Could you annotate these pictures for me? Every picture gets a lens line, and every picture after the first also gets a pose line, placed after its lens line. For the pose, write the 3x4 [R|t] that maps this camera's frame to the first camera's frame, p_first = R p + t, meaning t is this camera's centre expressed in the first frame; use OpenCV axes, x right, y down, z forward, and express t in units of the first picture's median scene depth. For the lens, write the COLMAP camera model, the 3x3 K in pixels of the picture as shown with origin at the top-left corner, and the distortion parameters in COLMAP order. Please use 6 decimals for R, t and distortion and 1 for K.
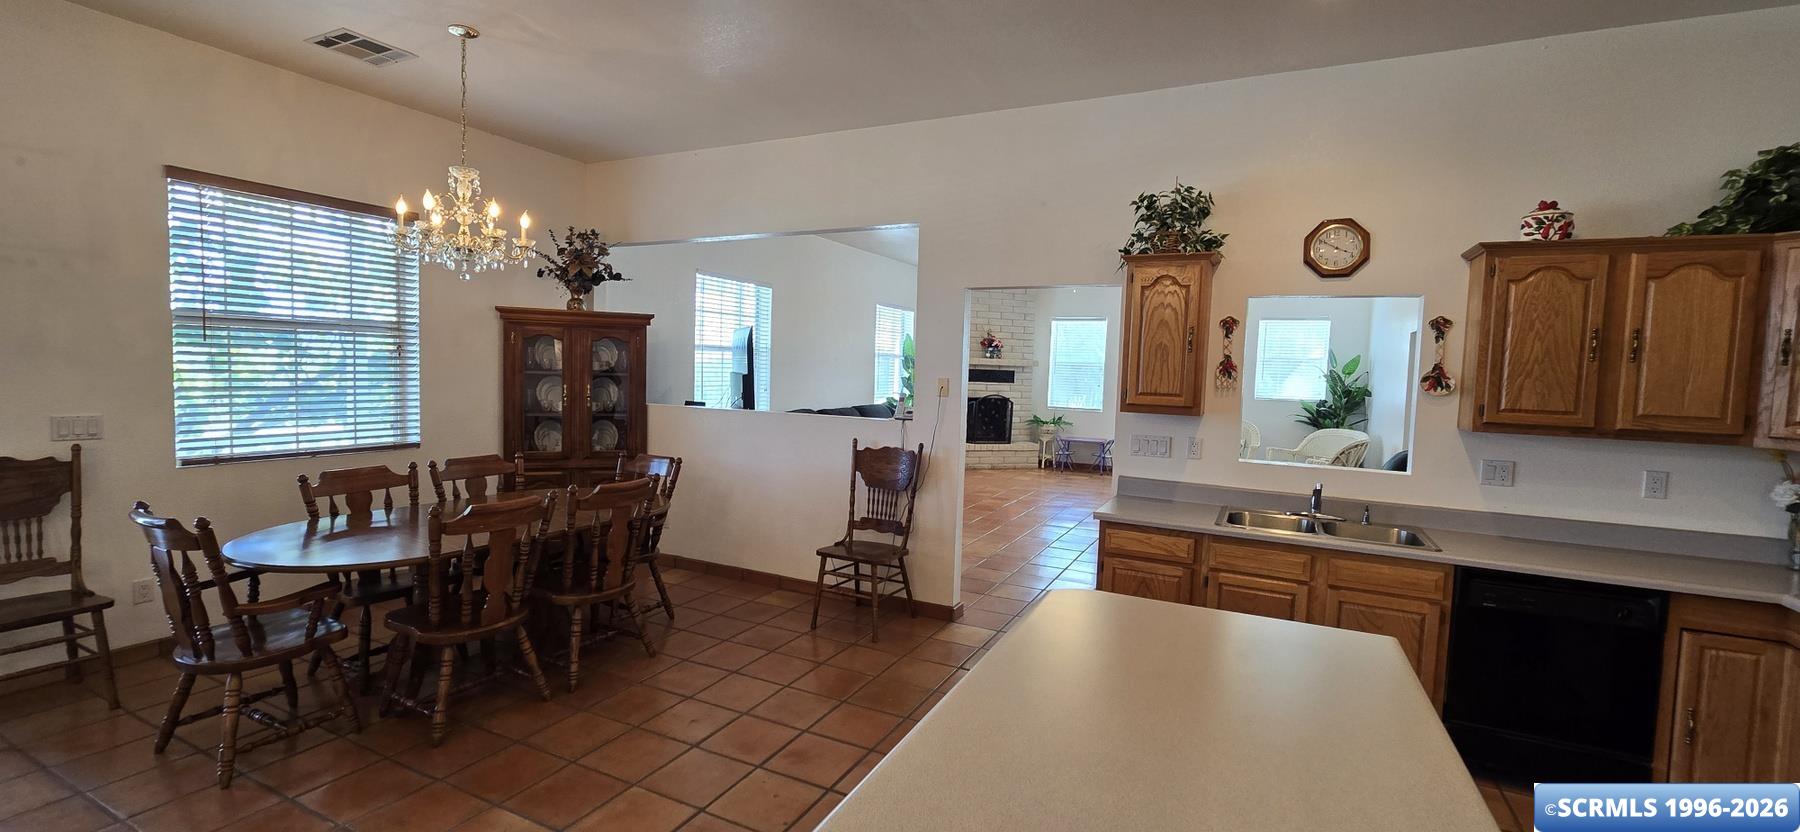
lens RADIAL K [[737.9, 0, 895.5], [0, 737.9, 411.8], [0, 0, 1]] dist [-0.001540, -0.000396]
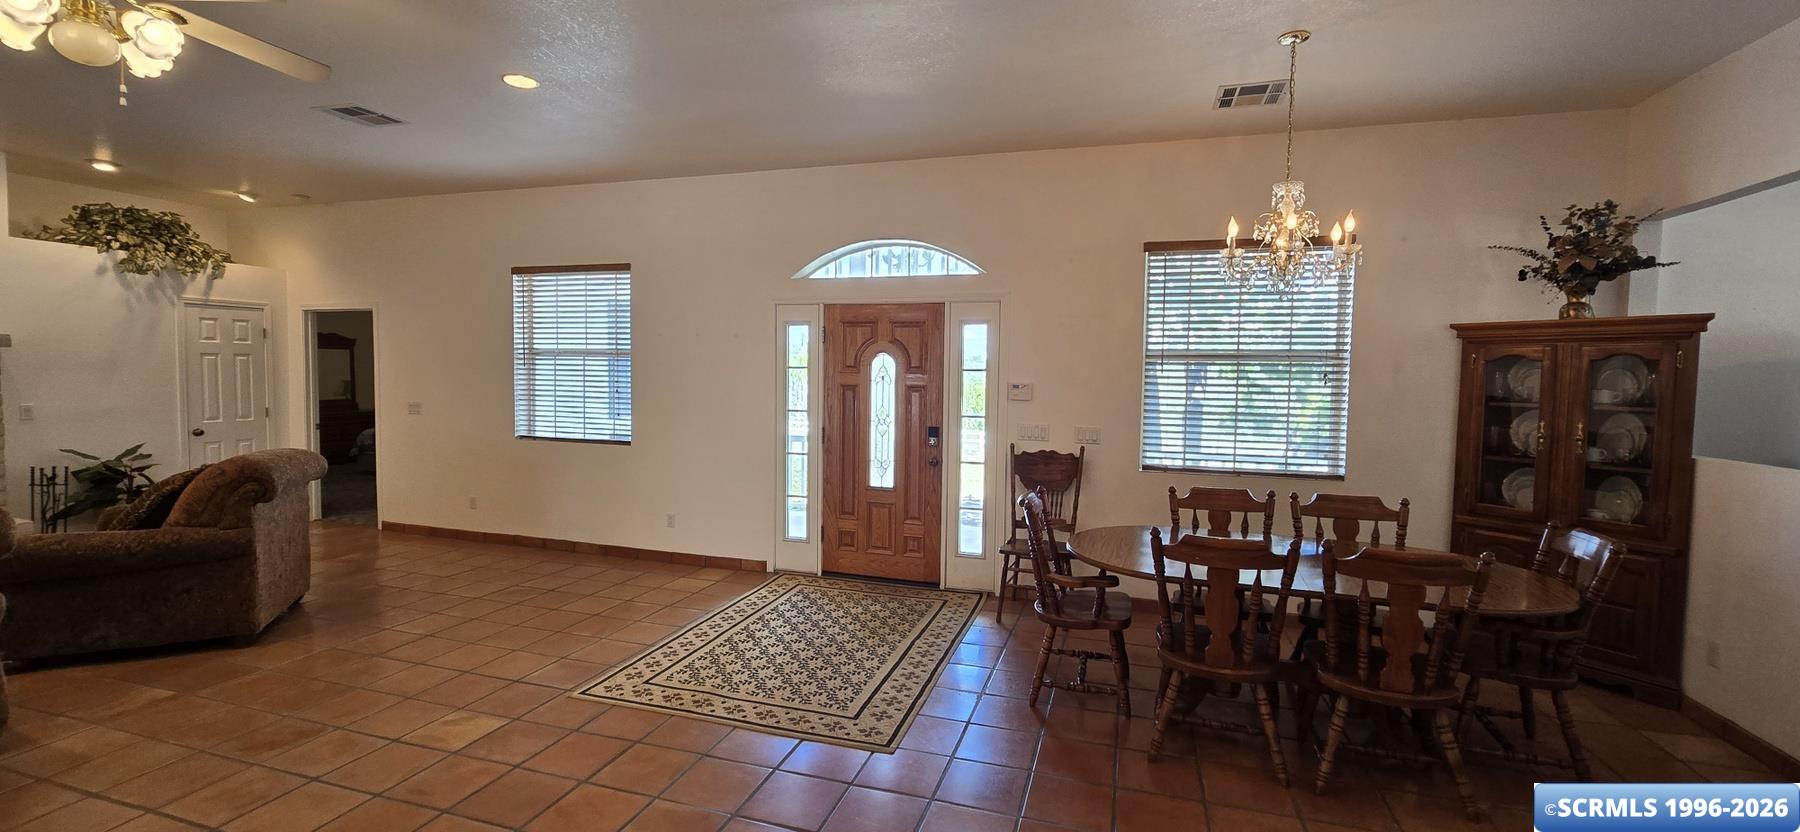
lens RADIAL K [[737.9, 0, 895.5], [0, 737.9, 411.8], [0, 0, 1]] dist [-0.001540, -0.000396]
pose [[0.163252, 0.024684, -0.986276, 0.257490], [-0.069909, 0.997463, 0.013393, -0.016579], [0.984104, 0.066763, 0.164563, 0.360289]]
